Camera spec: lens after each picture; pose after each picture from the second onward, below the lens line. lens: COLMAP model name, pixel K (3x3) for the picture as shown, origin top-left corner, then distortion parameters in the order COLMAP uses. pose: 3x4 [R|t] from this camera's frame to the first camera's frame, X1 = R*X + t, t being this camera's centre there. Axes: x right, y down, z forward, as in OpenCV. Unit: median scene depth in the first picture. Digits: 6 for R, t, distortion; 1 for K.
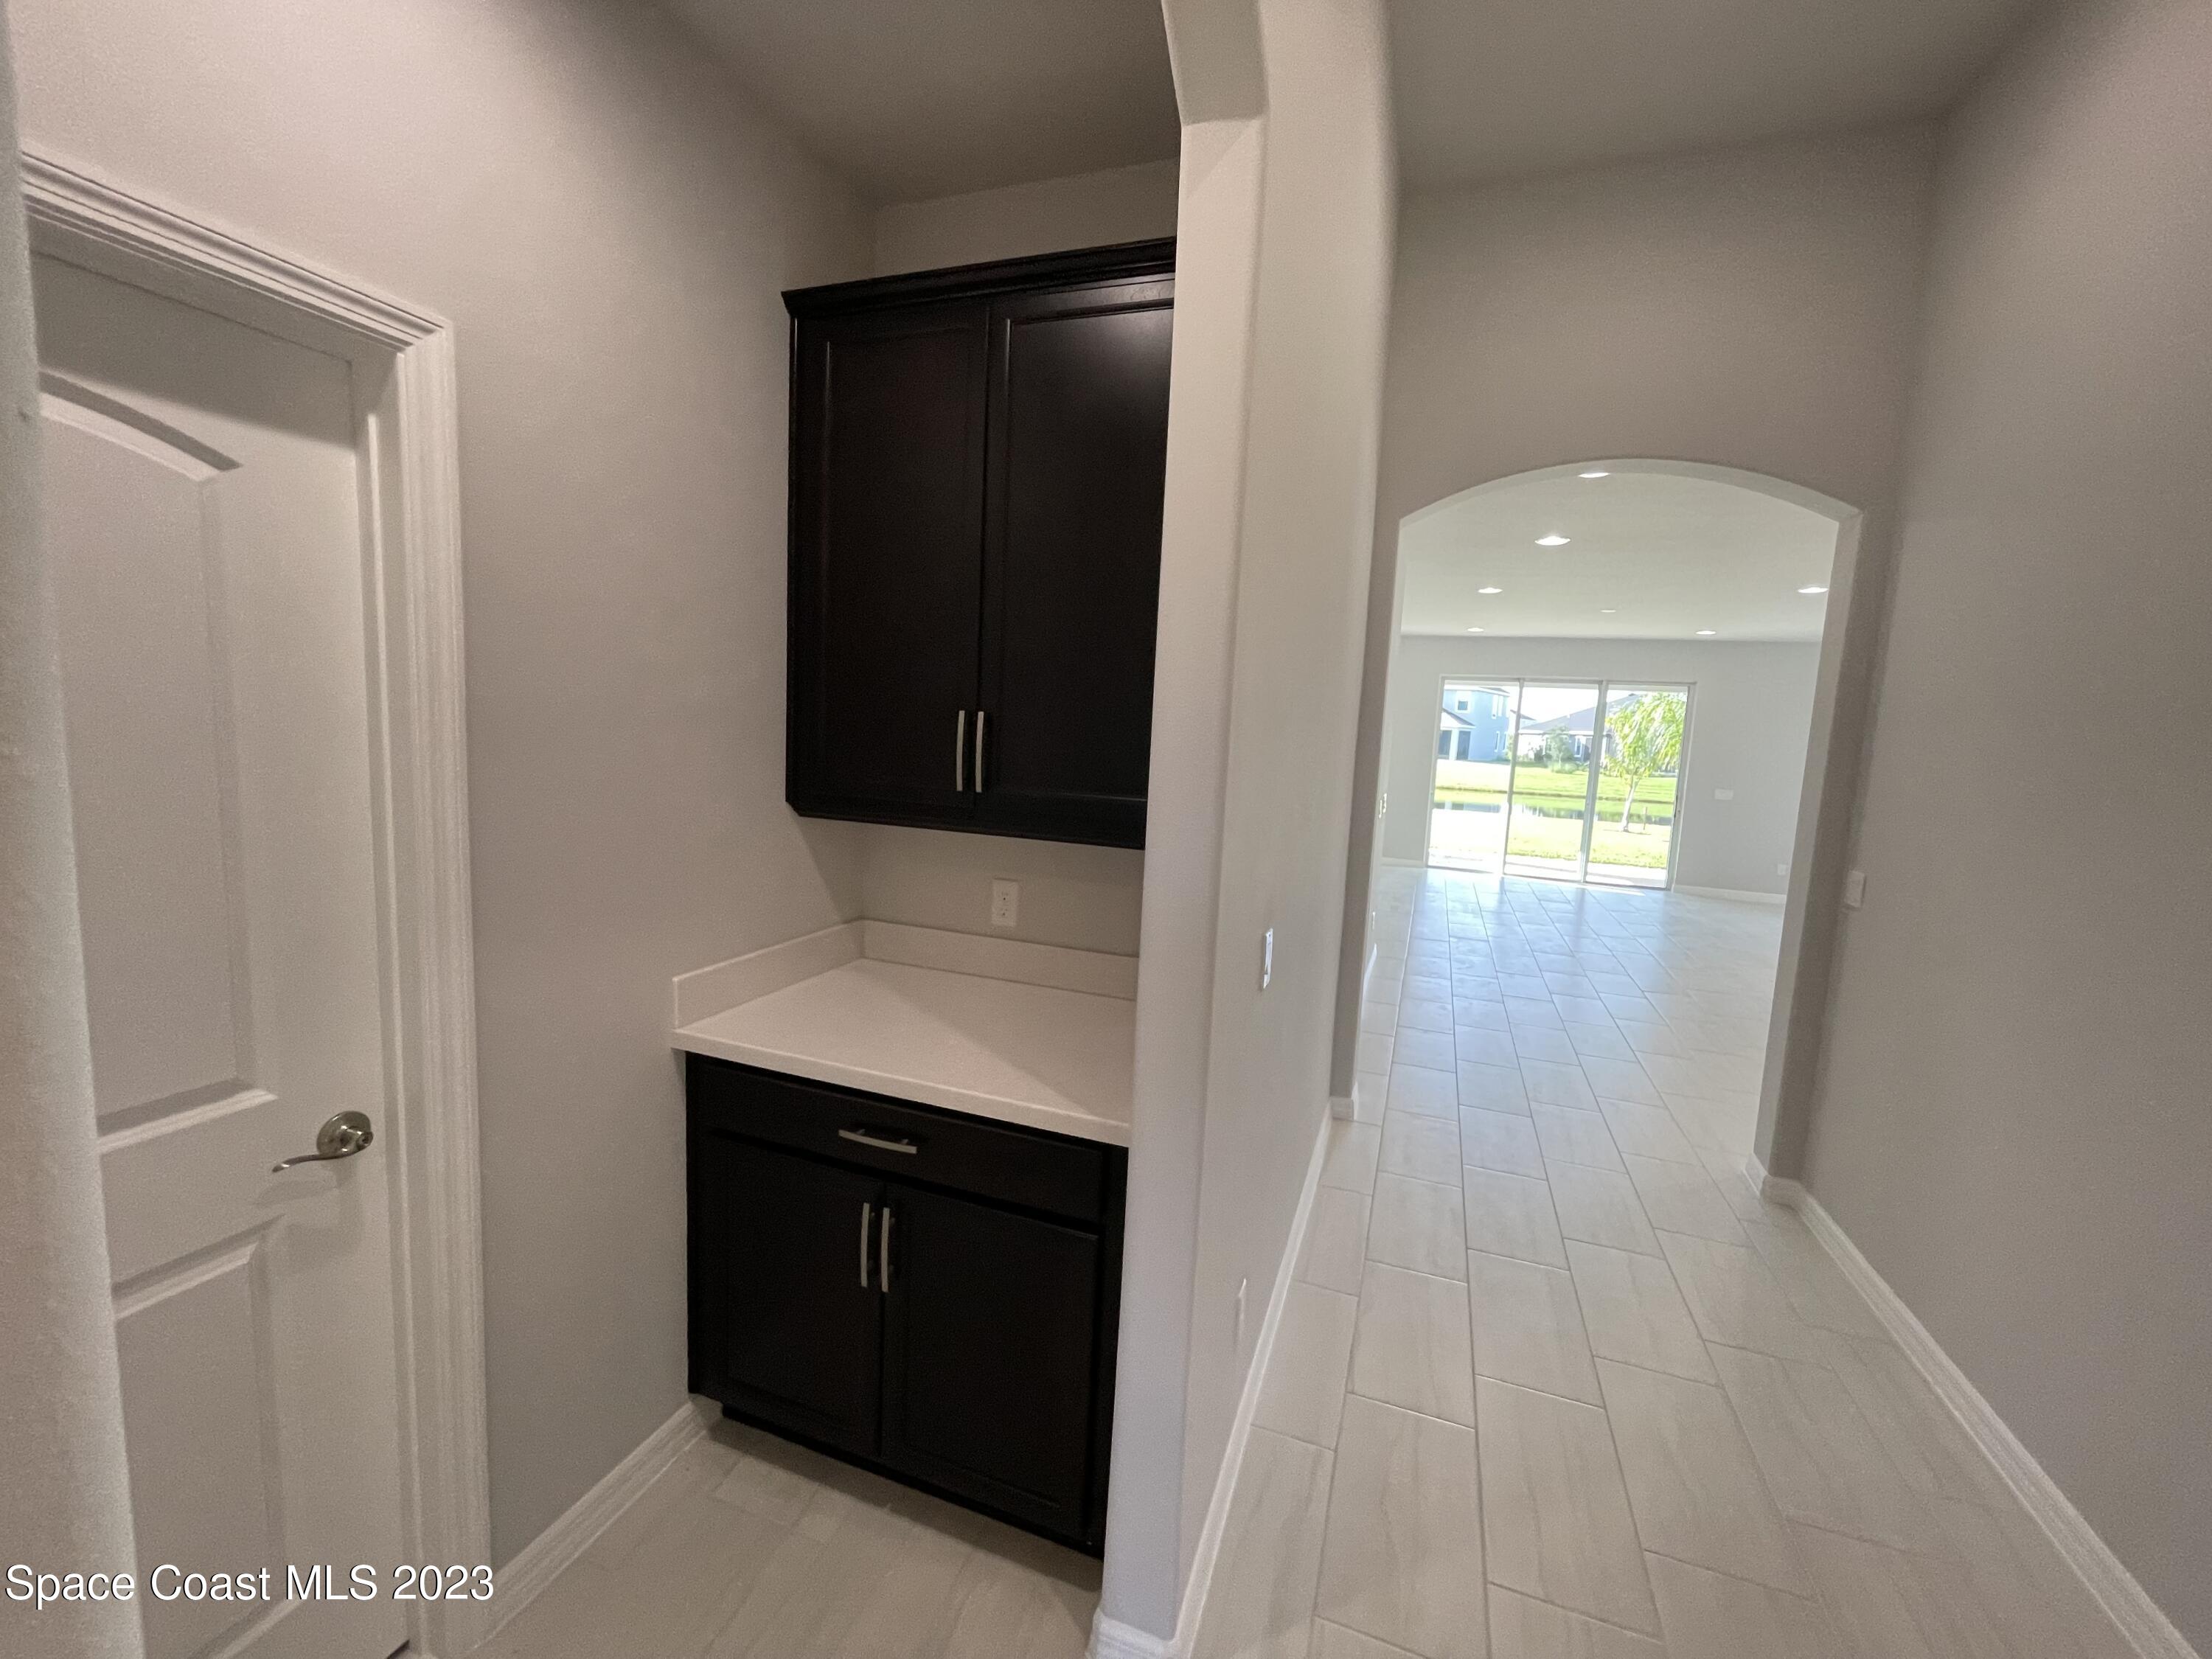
lens RADIAL K [[897.8, 0, 1106.0], [0, 897.8, 829.5], [0, 0, 1]] dist [-0.000113, -0.000026]
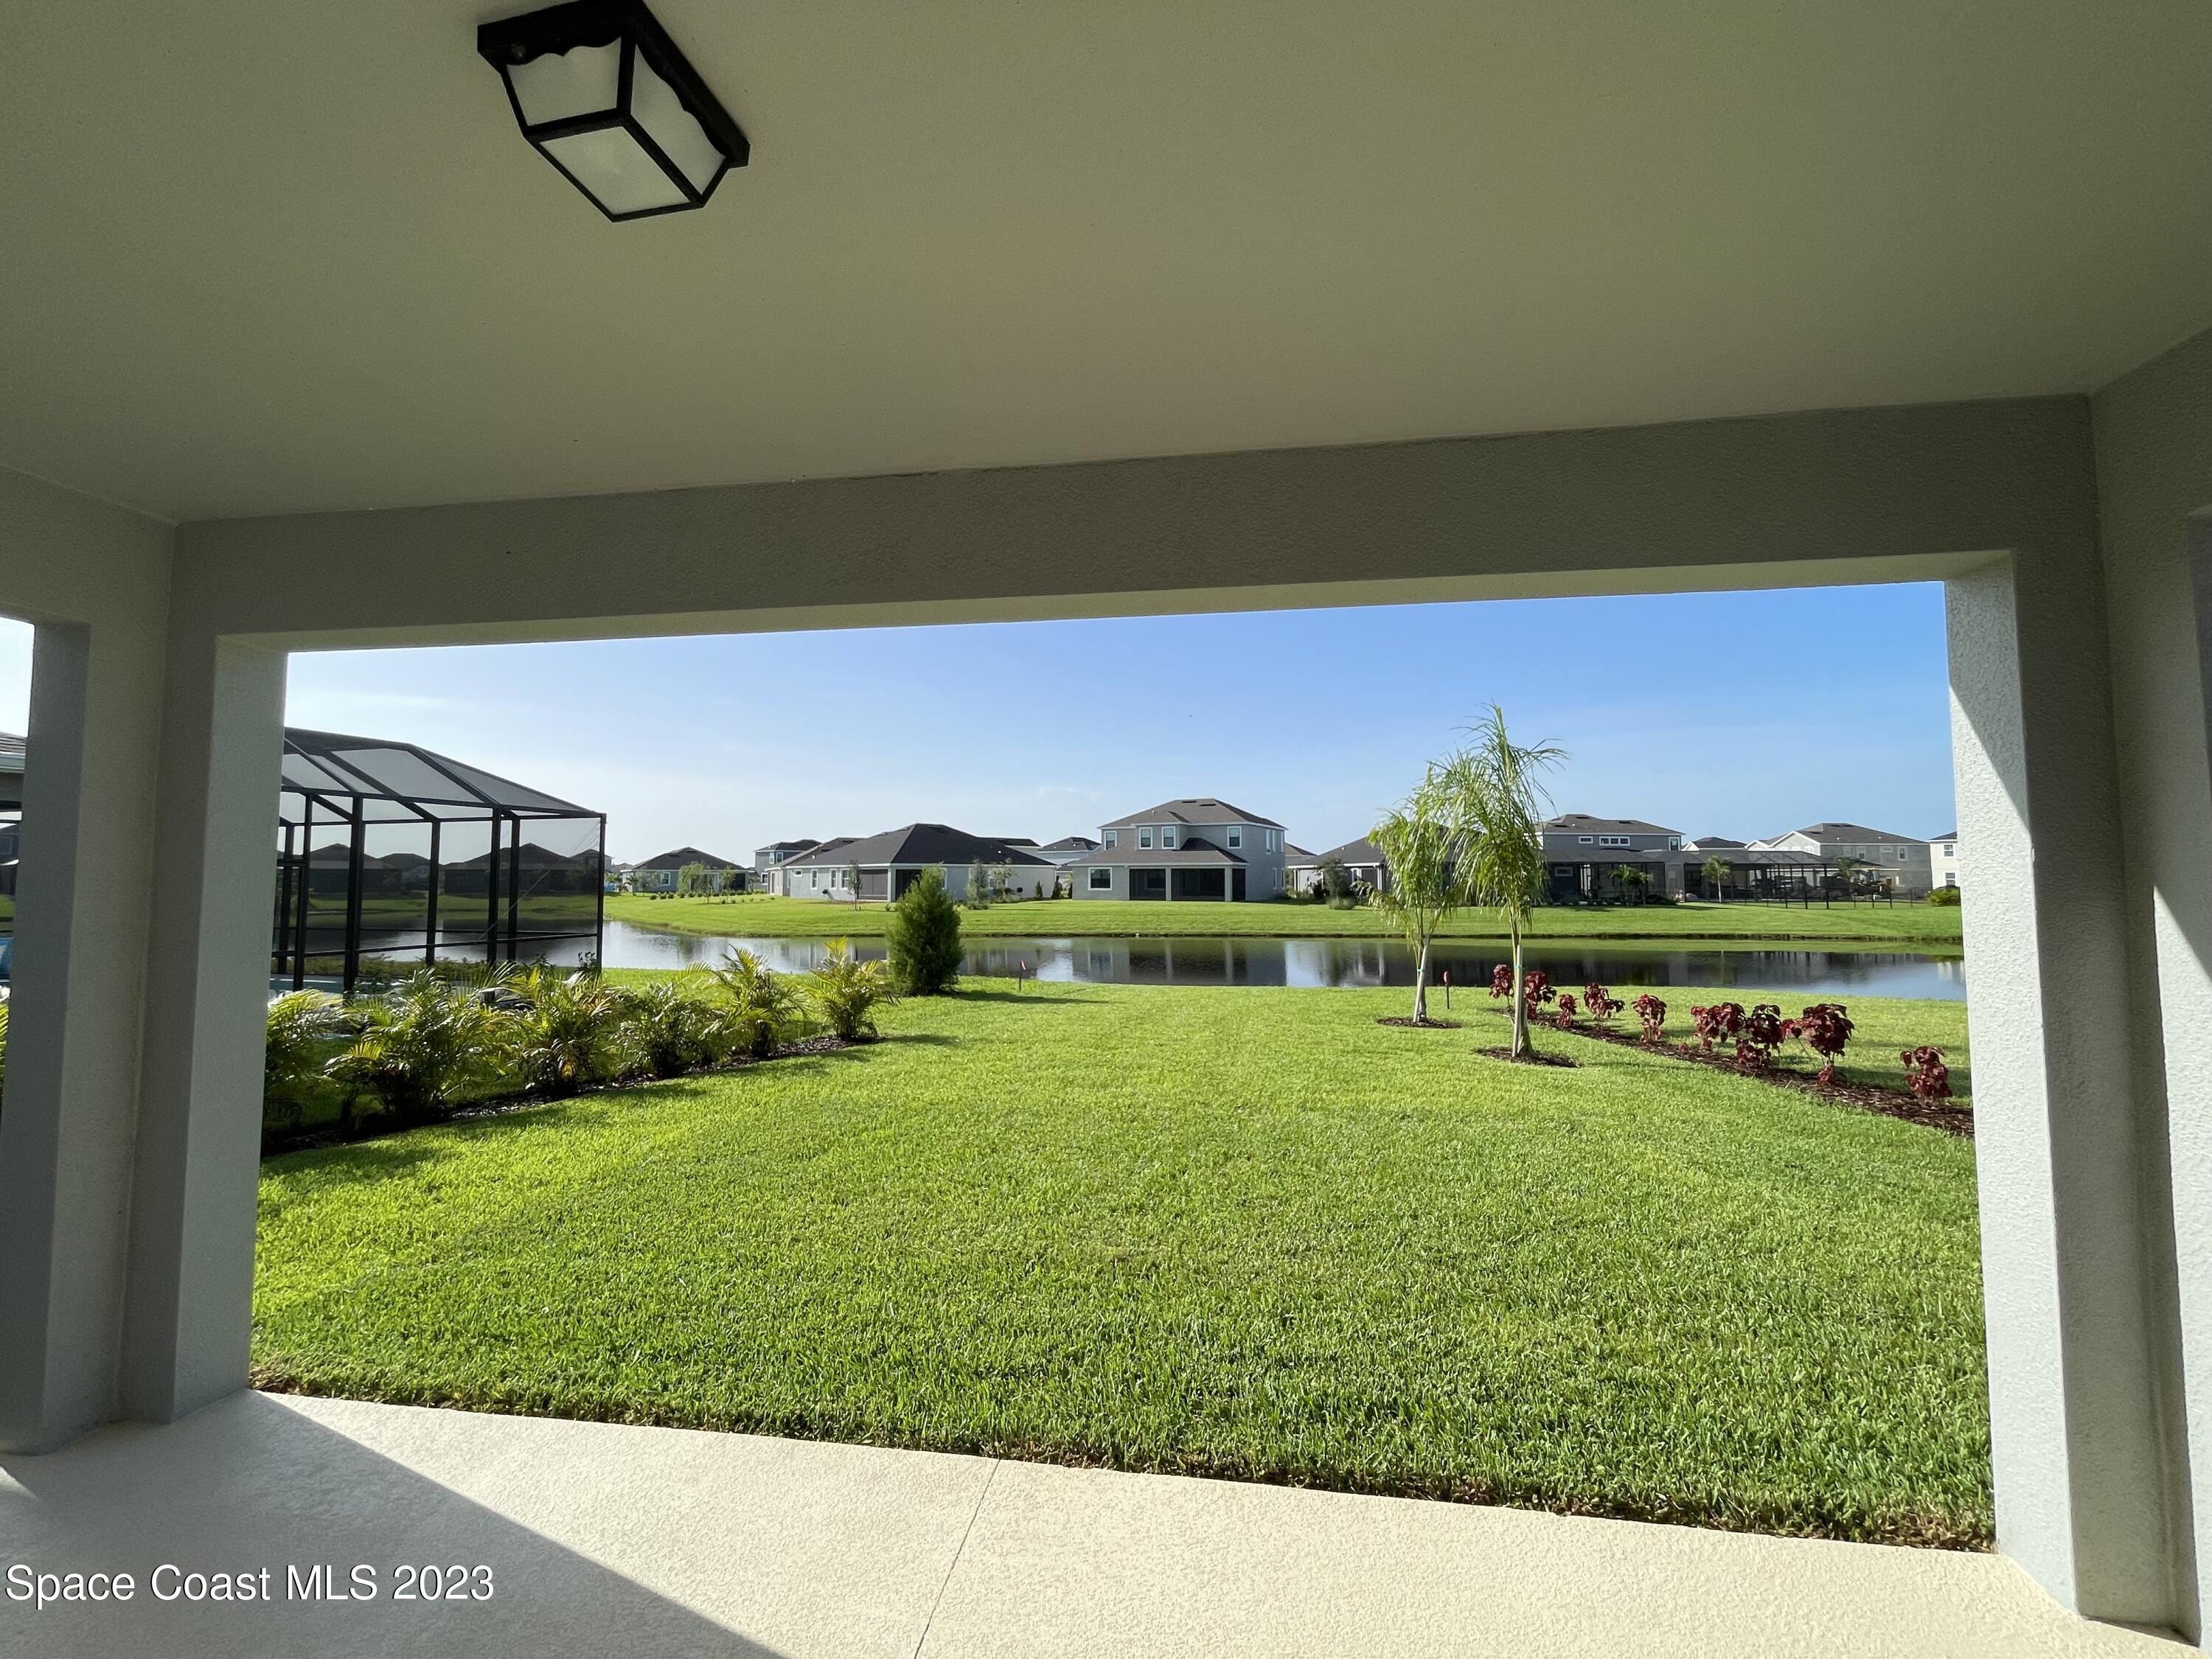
lens RADIAL K [[897.8, 0, 1106.0], [0, 897.8, 829.5], [0, 0, 1]] dist [-0.000113, -0.000026]
pose [[0.977481, -0.036352, 0.207870, 0.084707], [0.070607, 0.984616, -0.159830, -0.013311], [-0.198862, 0.170908, 0.965010, 0.148236]]
